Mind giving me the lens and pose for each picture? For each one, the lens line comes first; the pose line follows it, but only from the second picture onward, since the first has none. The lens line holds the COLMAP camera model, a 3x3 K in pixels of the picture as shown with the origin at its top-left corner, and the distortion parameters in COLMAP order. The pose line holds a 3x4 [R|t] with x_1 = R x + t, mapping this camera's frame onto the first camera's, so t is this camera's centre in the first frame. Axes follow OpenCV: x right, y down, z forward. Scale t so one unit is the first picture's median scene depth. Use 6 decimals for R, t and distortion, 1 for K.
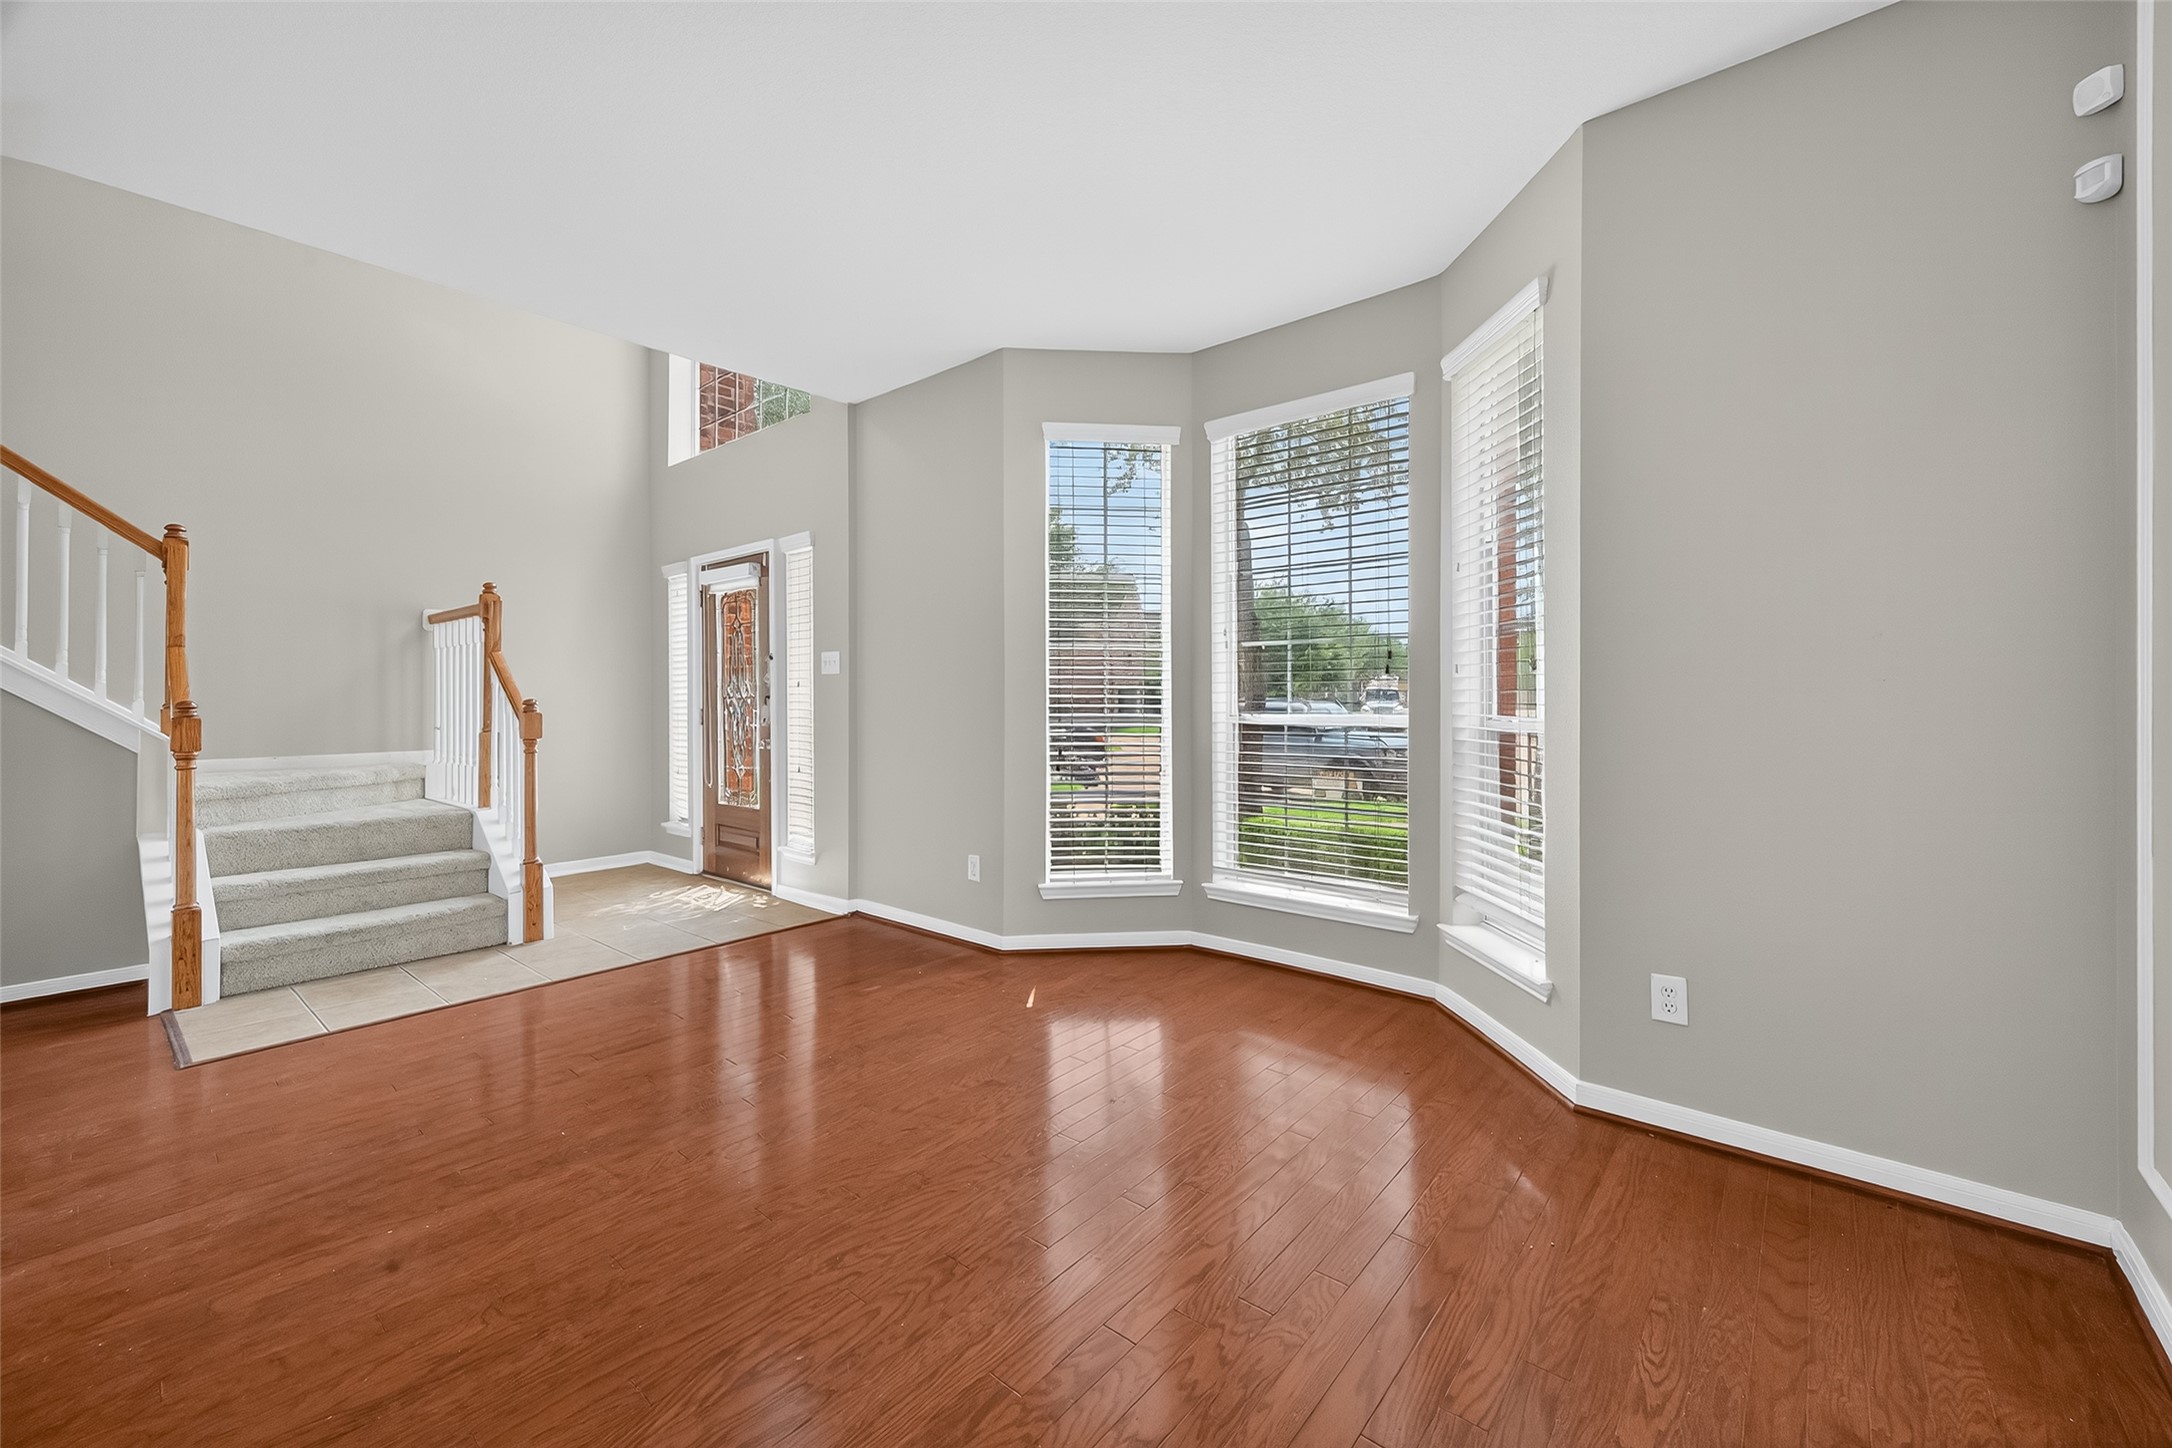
lens RADIAL K [[849.4, 0, 1103.0], [0, 849.4, 703.0], [0, 0, 1]] dist [0.002241, -0.000288]
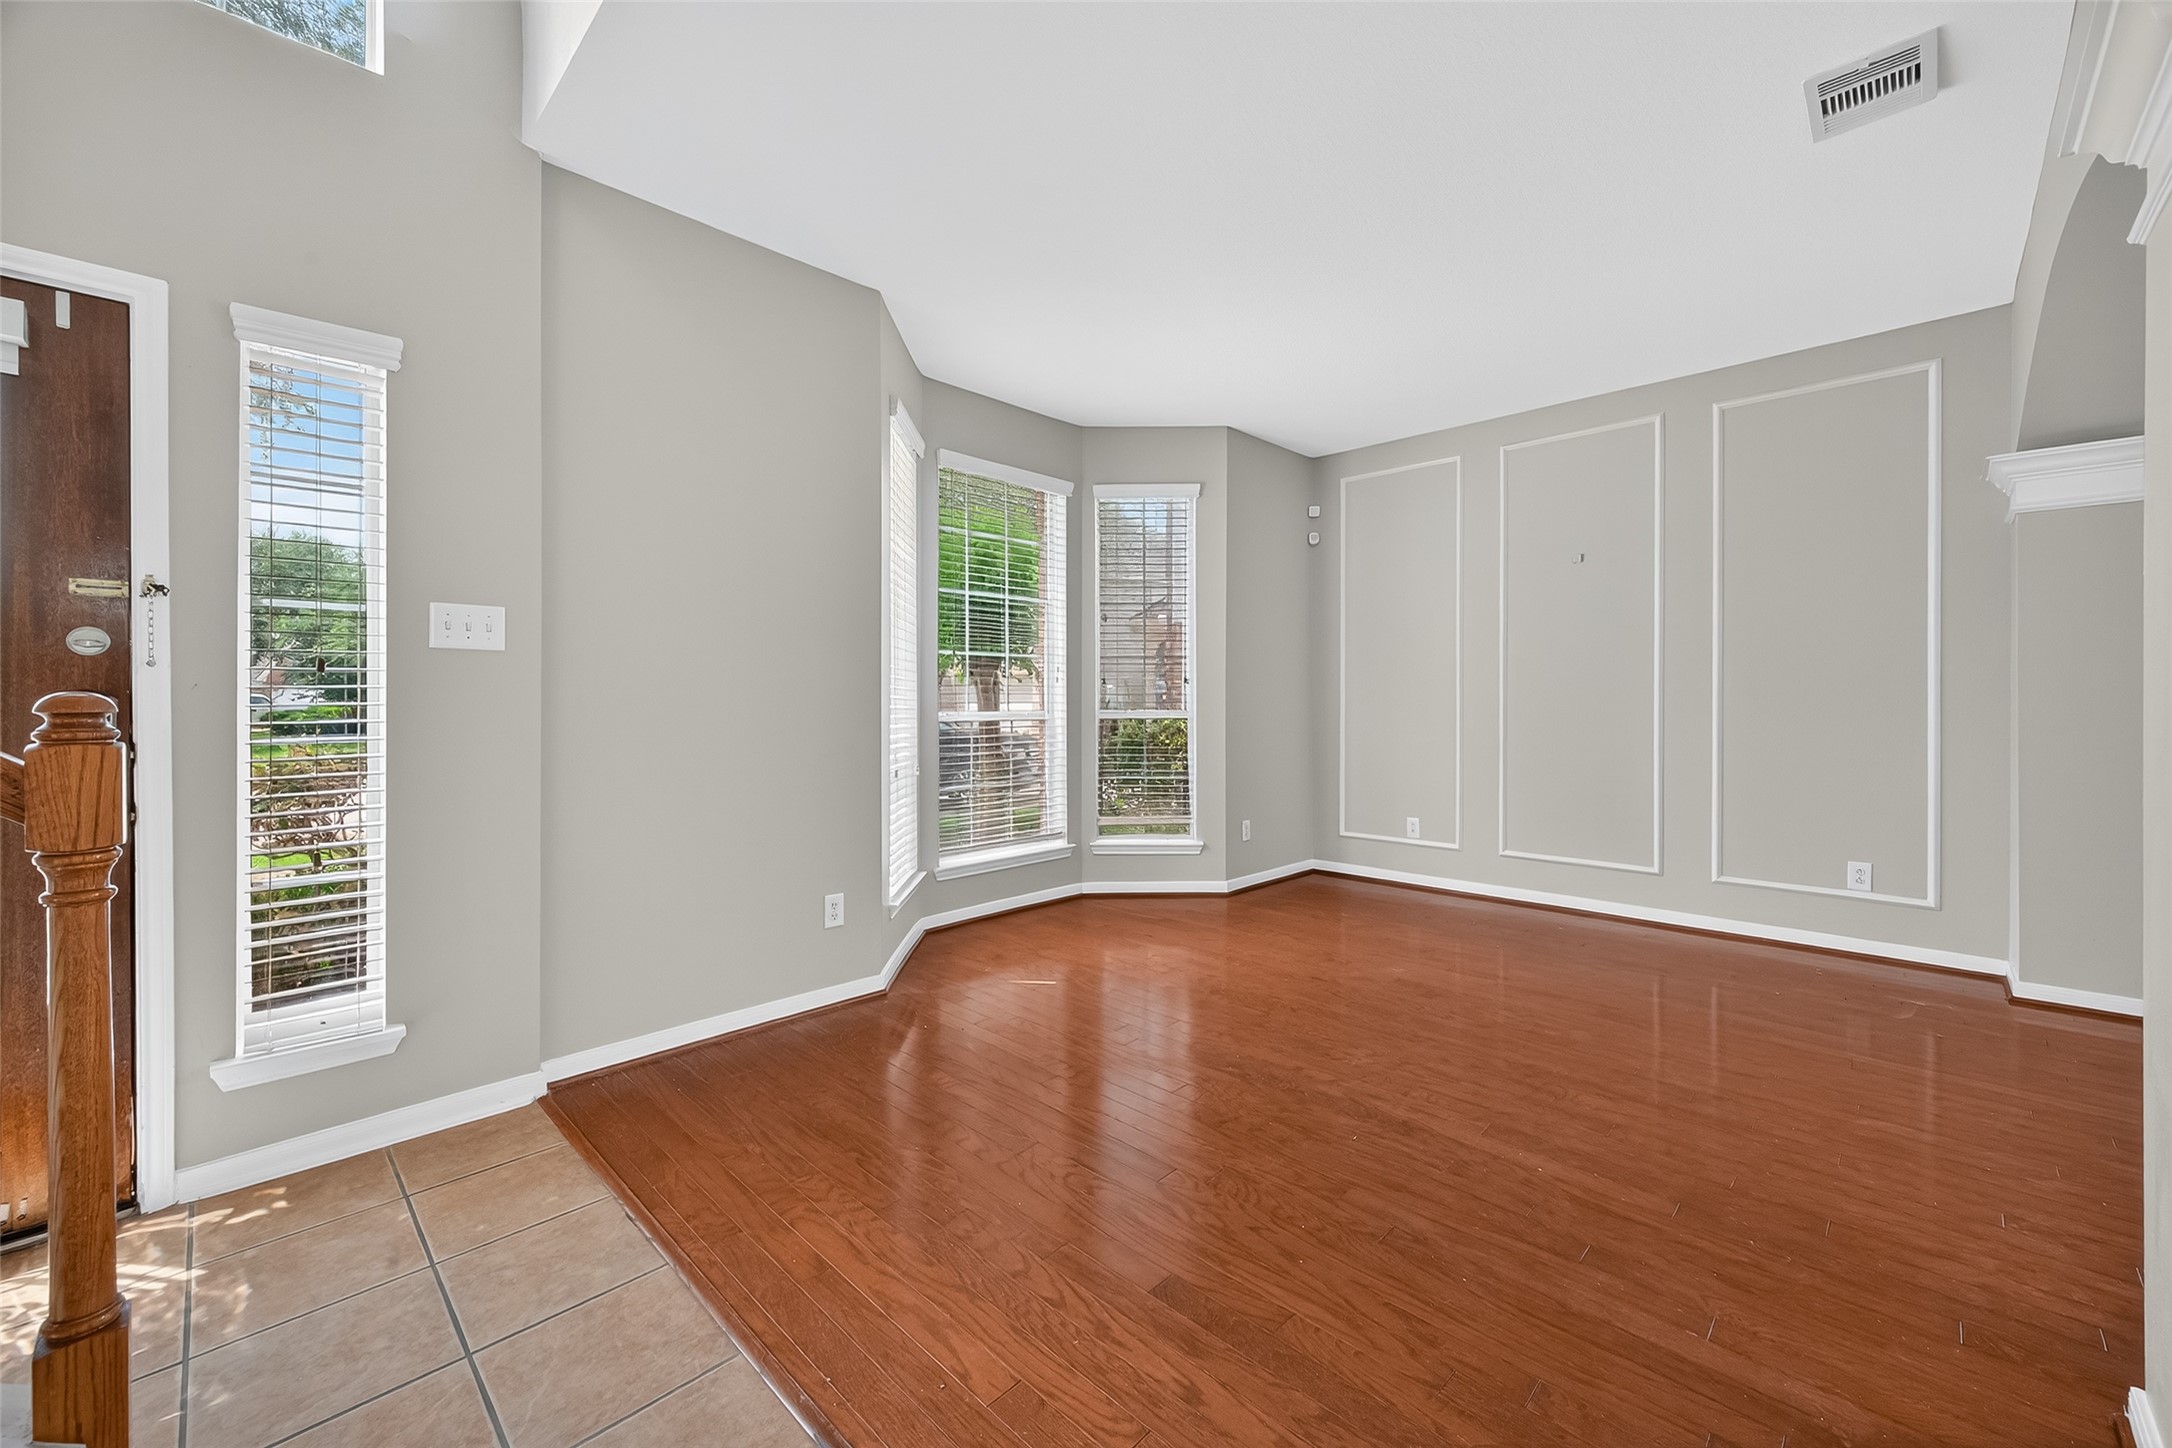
lens RADIAL K [[849.4, 0, 1086.5], [0, 849.4, 705.1], [0, 0, 1]] dist [0.002241, -0.000288]
pose [[0.090647, -0.003030, 0.995878, -1.038002], [0.006988, 0.999973, 0.002407, 0.000701], [-0.995859, 0.006741, 0.090666, 0.770659]]
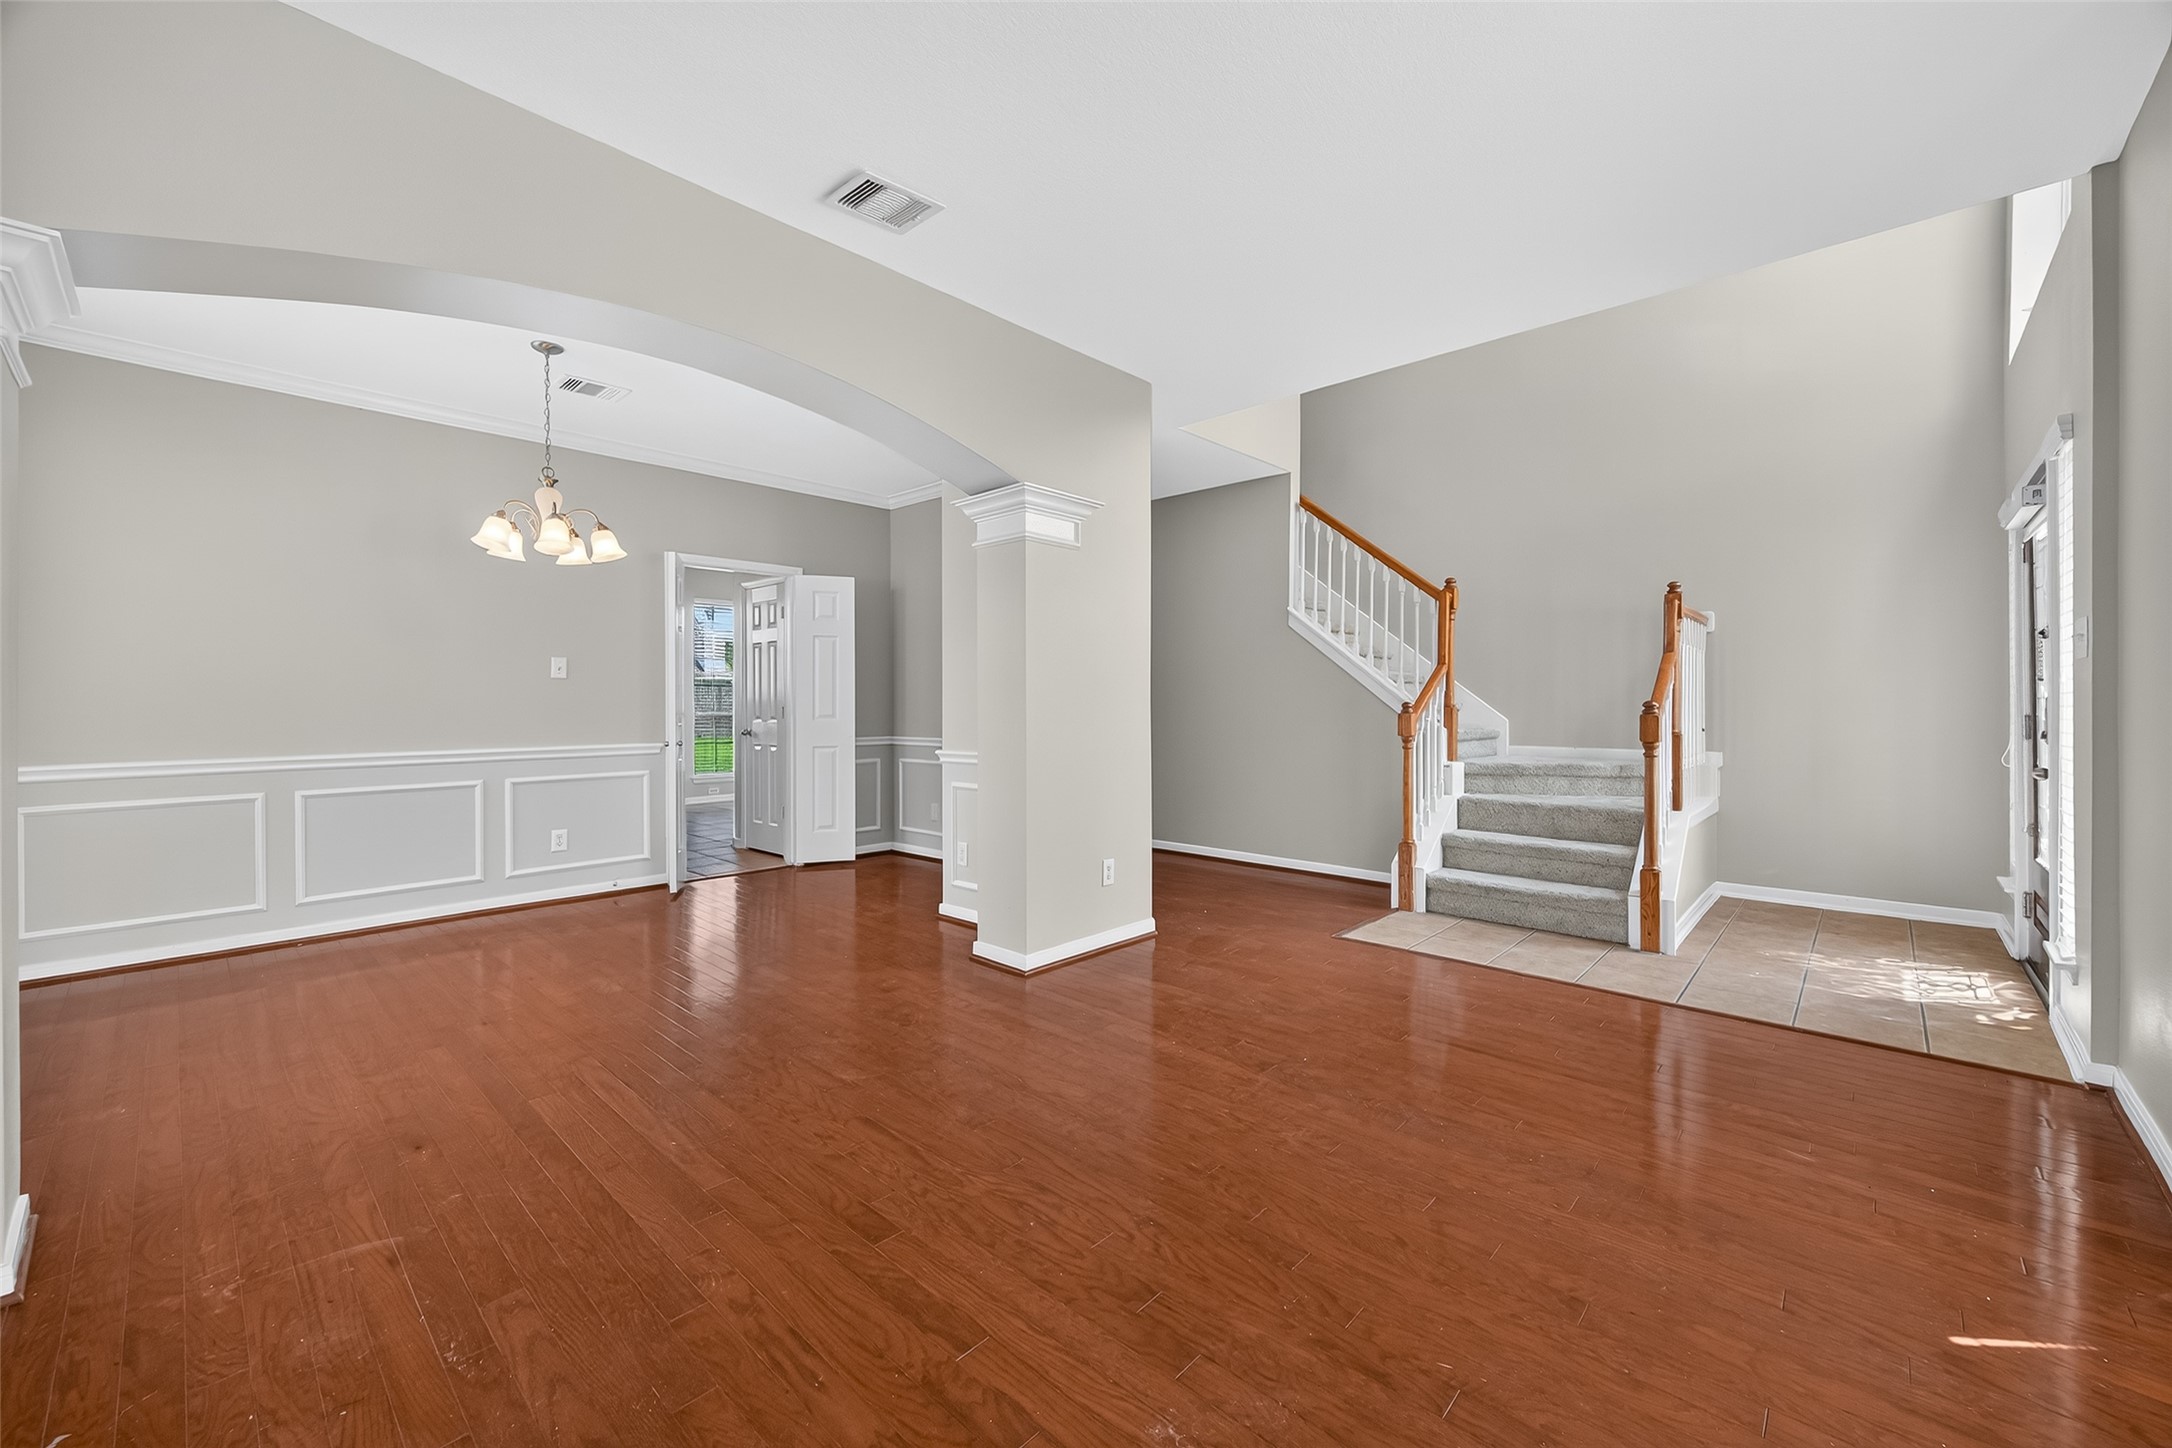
lens RADIAL K [[849.4, 0, 1089.2], [0, 849.4, 703.2], [0, 0, 1]] dist [0.002241, -0.000288]
pose [[-0.056206, 0.003181, -0.998414, 0.372872], [-0.003015, 0.999990, 0.003356, -0.002312], [0.998415, 0.003199, -0.056196, 0.481138]]
